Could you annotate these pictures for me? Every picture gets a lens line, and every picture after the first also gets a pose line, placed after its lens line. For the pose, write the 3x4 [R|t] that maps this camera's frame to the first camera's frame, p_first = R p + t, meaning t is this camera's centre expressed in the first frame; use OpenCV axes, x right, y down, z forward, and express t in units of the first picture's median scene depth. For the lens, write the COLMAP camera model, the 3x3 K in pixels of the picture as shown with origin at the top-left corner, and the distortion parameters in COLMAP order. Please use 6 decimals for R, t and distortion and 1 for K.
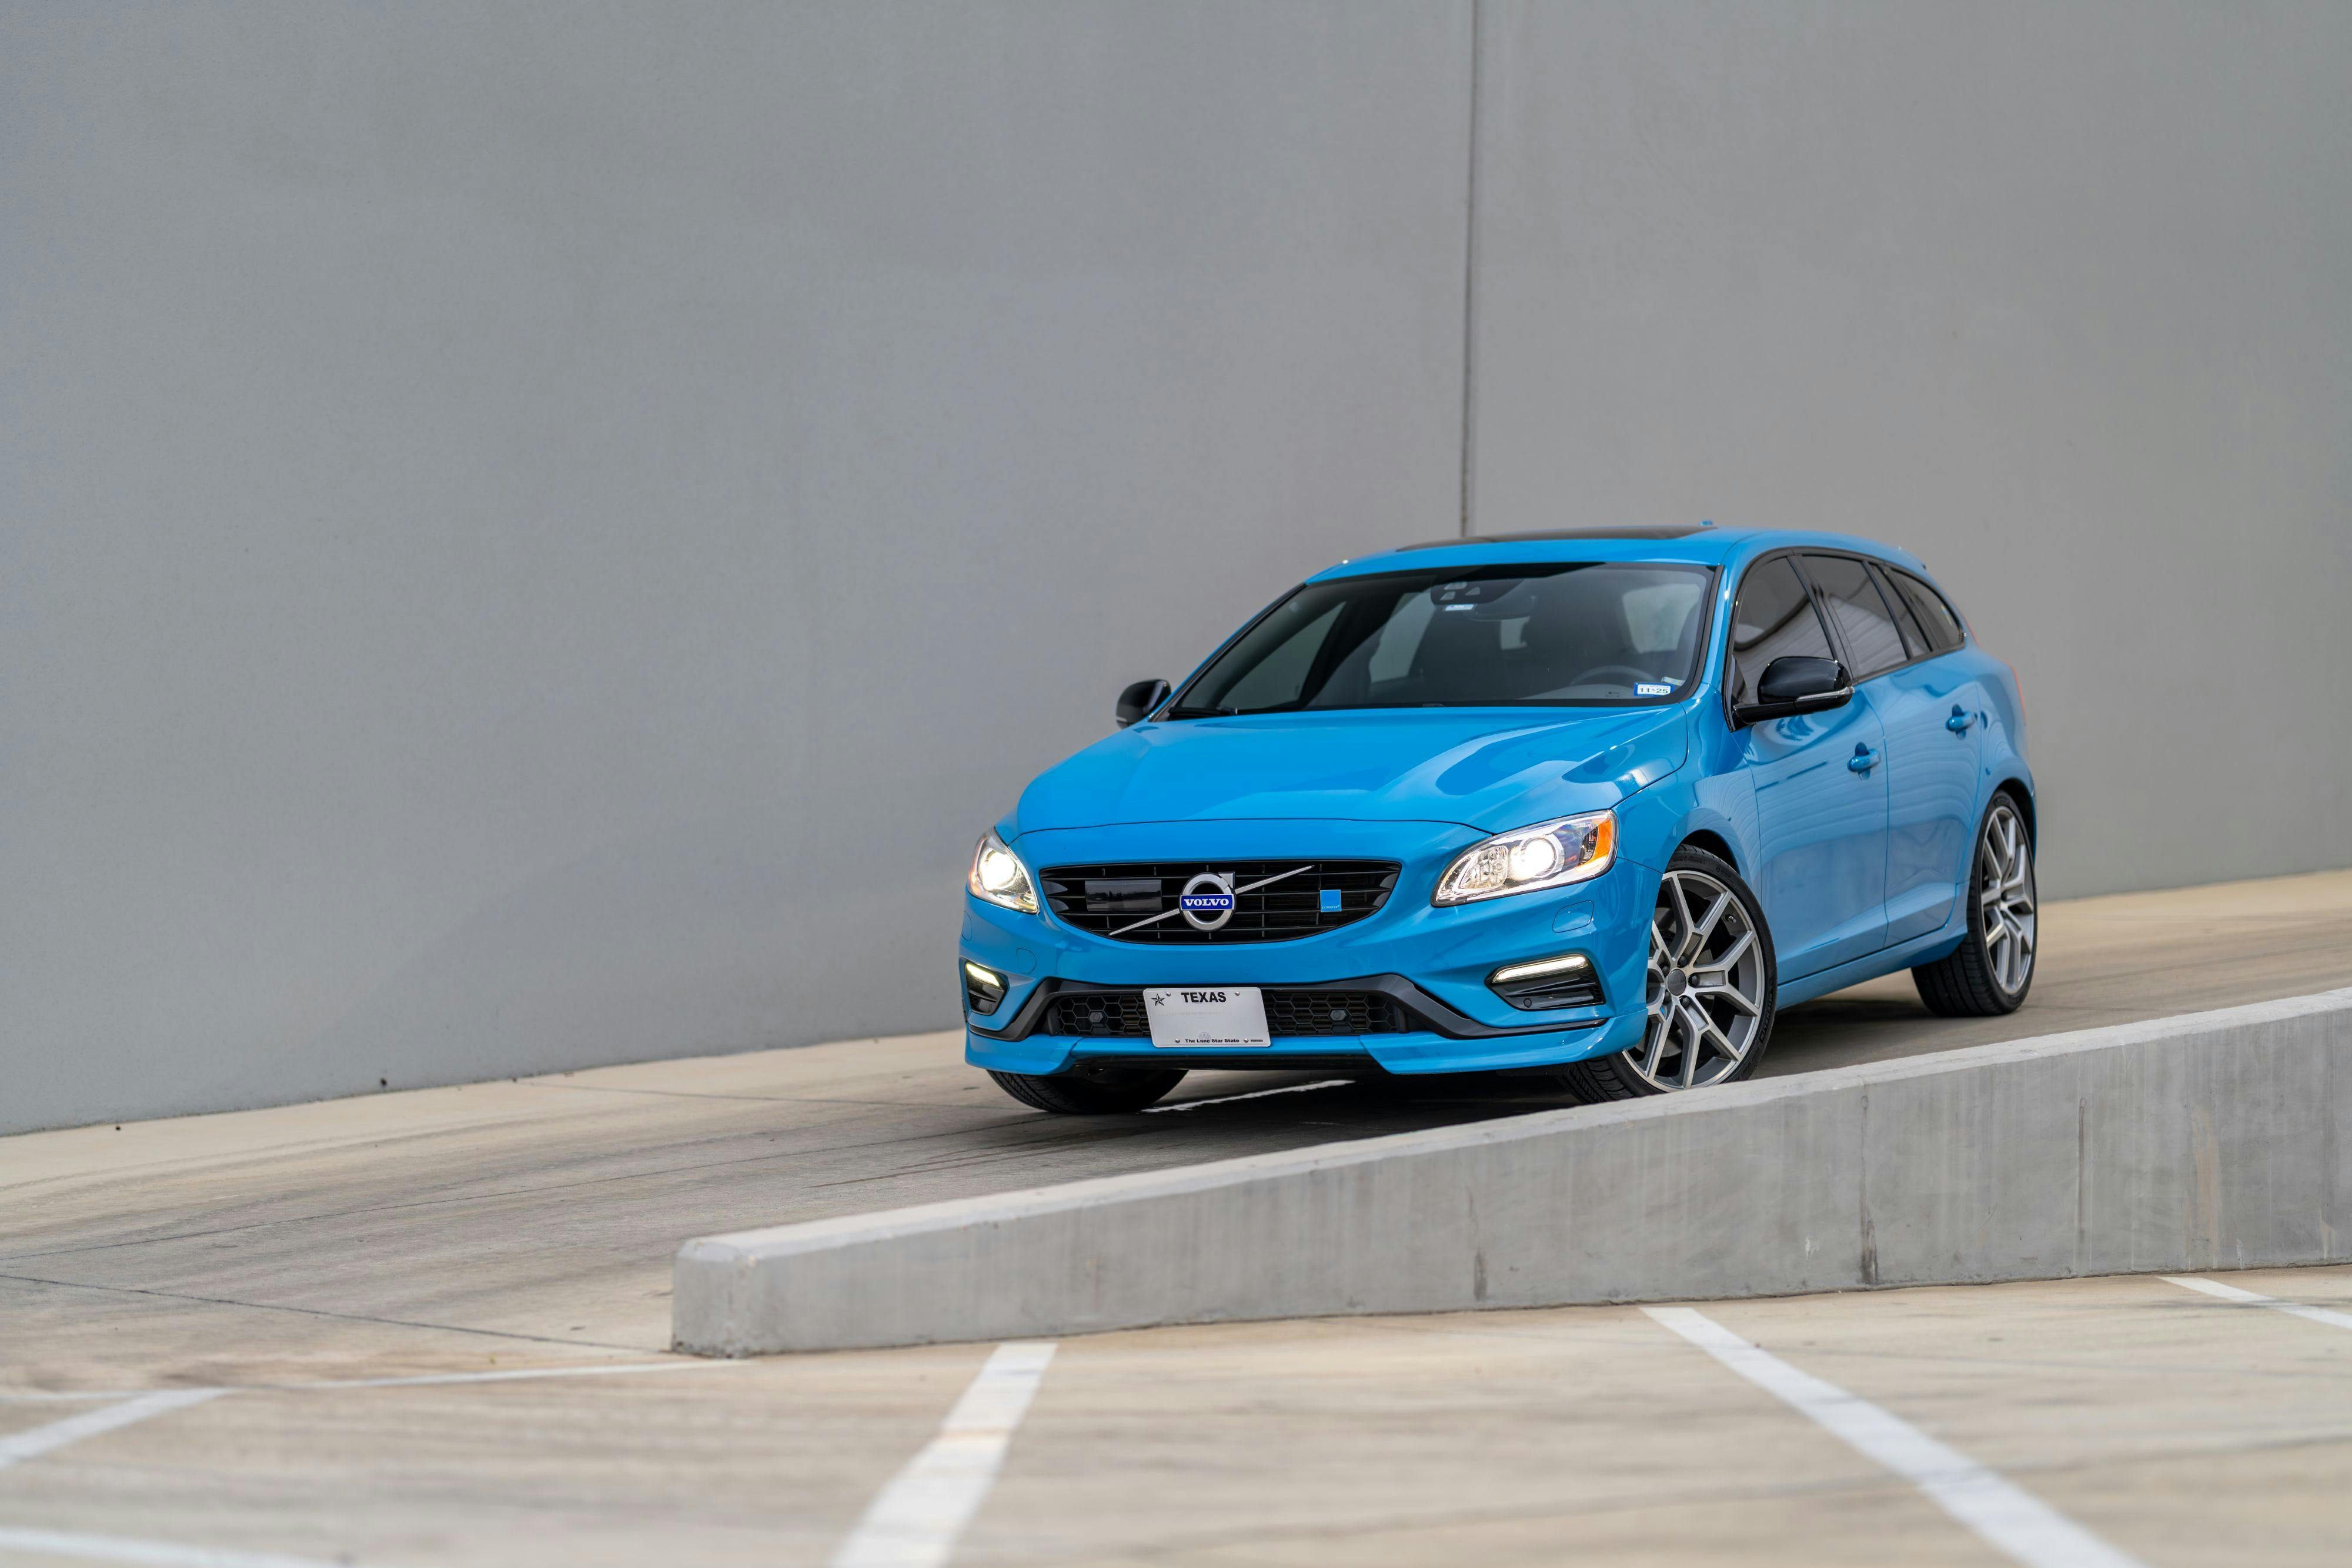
lens RADIAL K [[5565.0, 0, 1217.9], [0, 5565.0, 796.6], [0, 0, 1]] dist [0.062167, 0.000000]
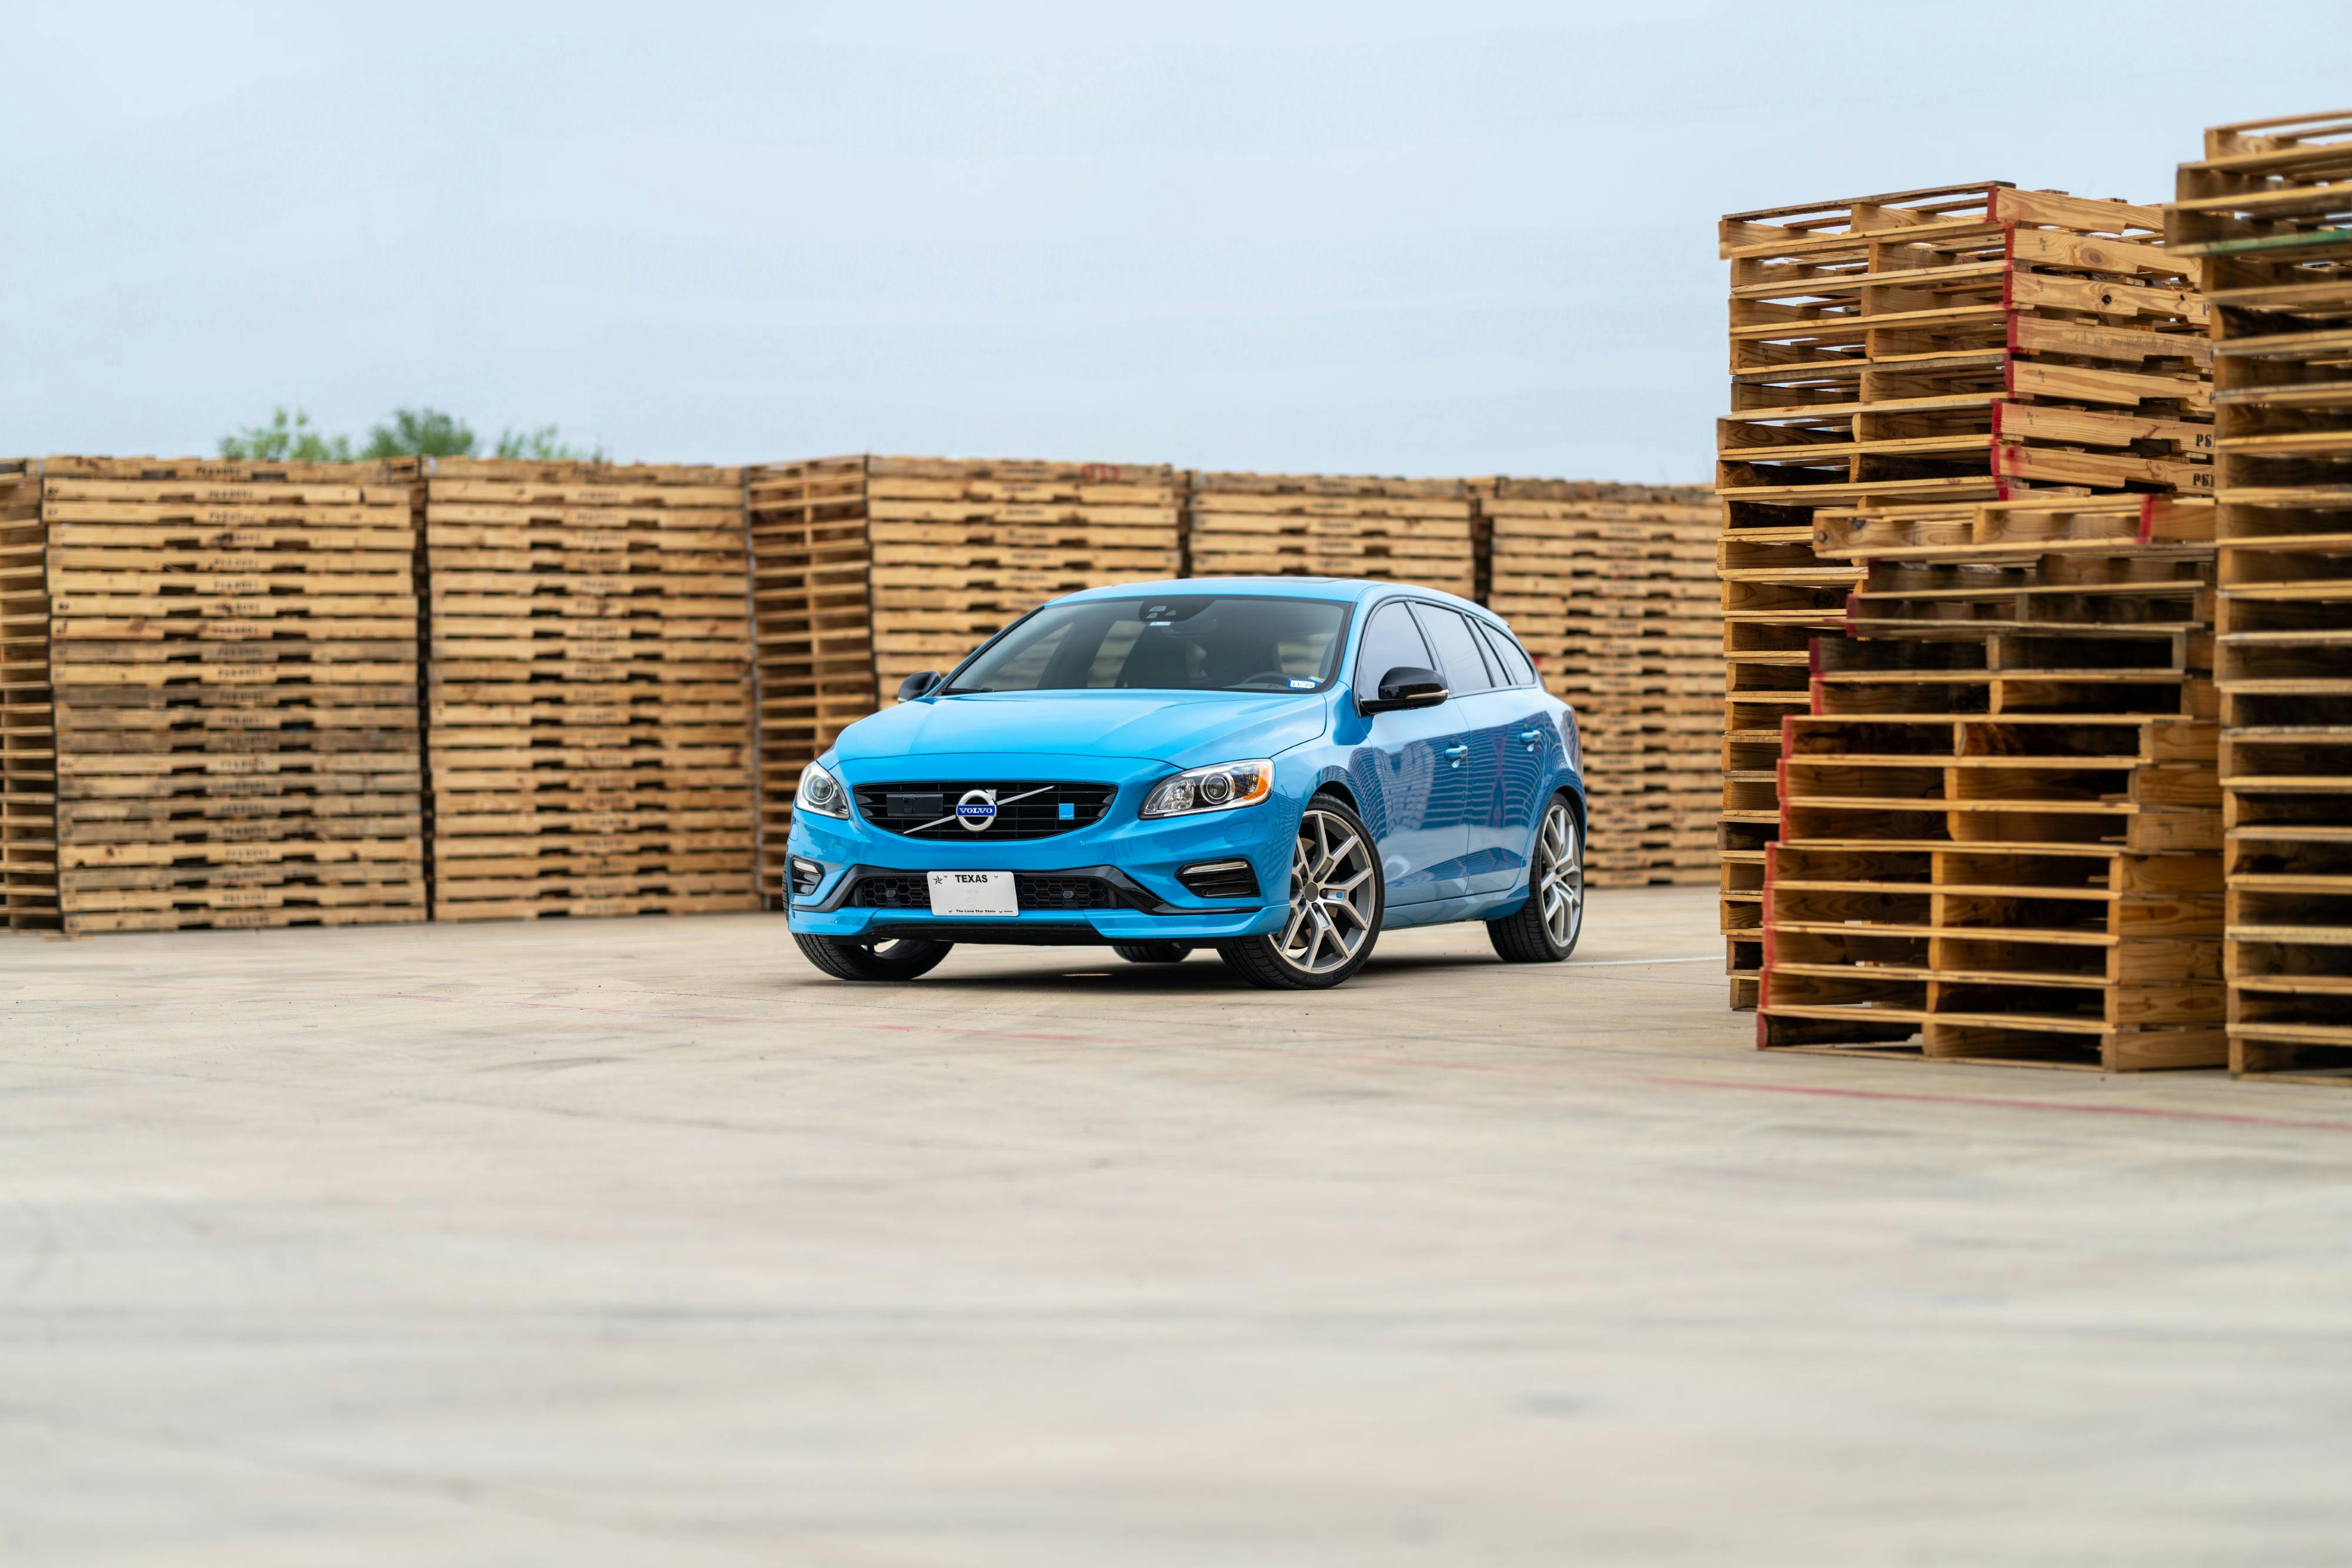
lens RADIAL K [[5565.0, 0, 1168.6], [0, 5565.0, 776.5], [0, 0, 1]] dist [0.062167, 0.000000]
pose [[0.997304, 0.043086, 0.059407, -0.036648], [-0.040486, 0.998197, -0.044303, 0.069611], [-0.061209, 0.041778, 0.997250, -0.379202]]
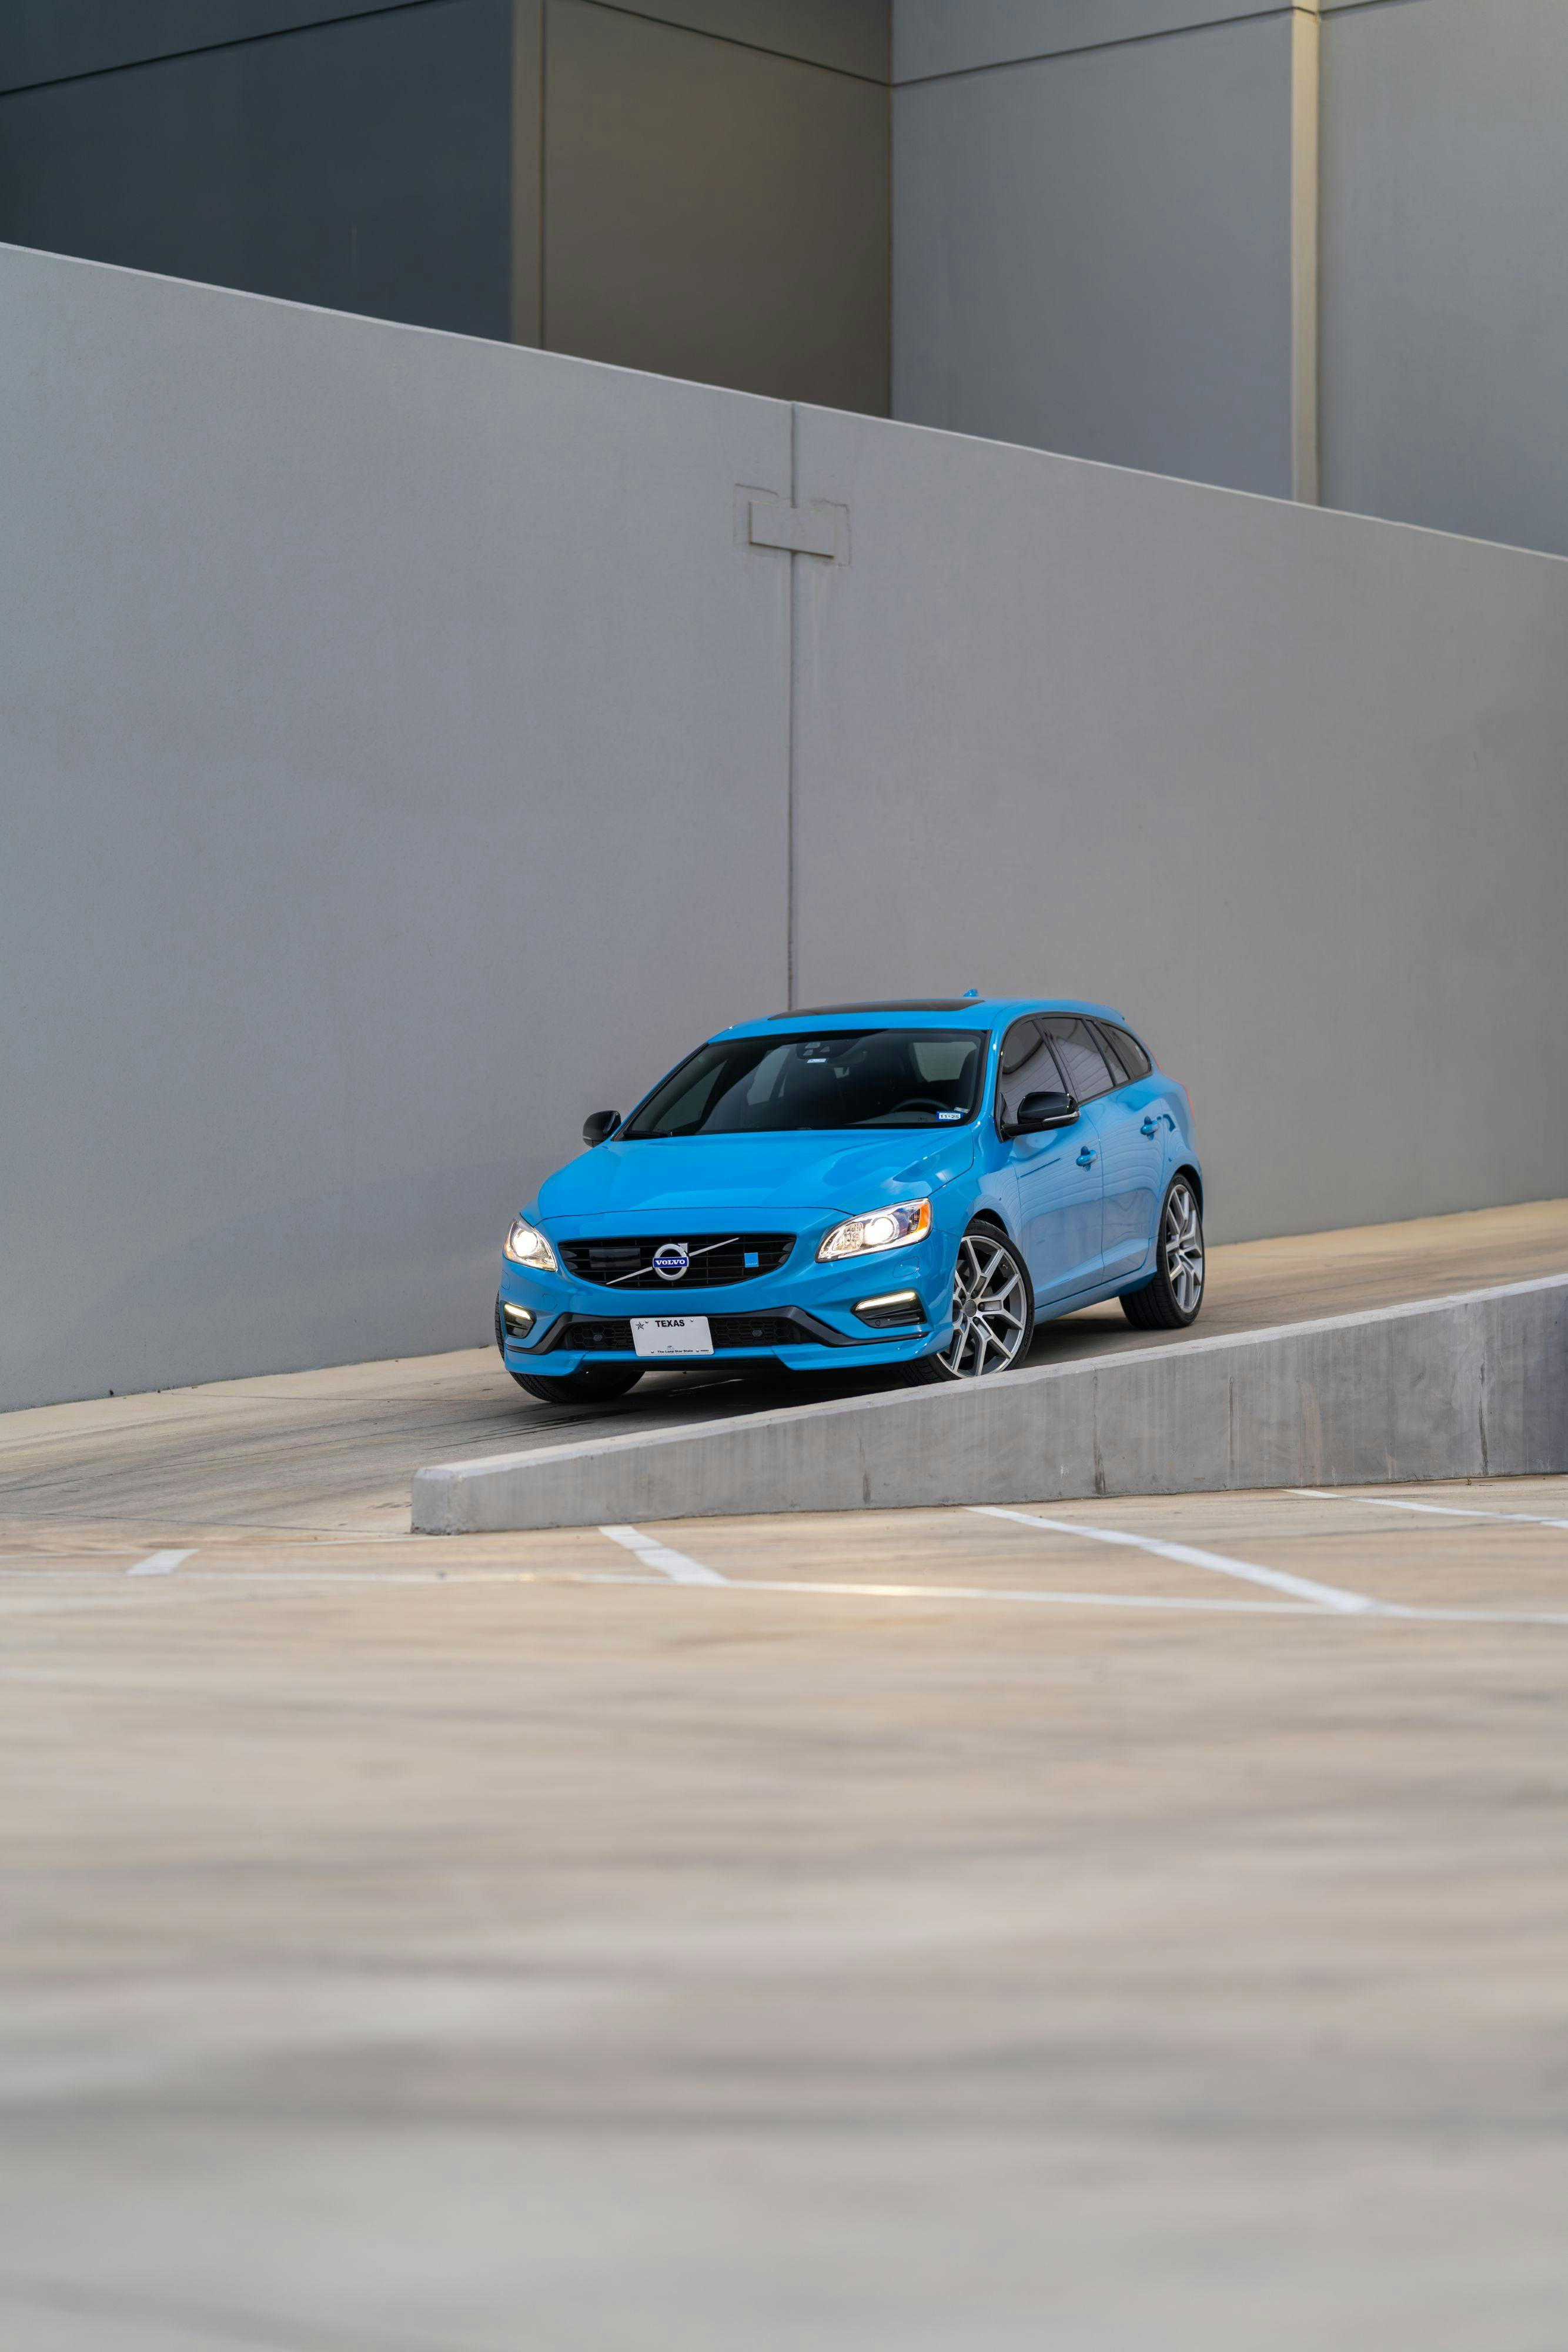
lens RADIAL K [[5565.0, 0, 780.6], [0, 5565.0, 1174.5], [0, 0, 1]] dist [0.062167, 0.000000]
pose [[0.997621, -0.016870, 0.066836, -0.074468], [0.016395, 0.999836, 0.007643, -0.016736], [-0.066954, -0.006529, 0.997735, -0.547670]]
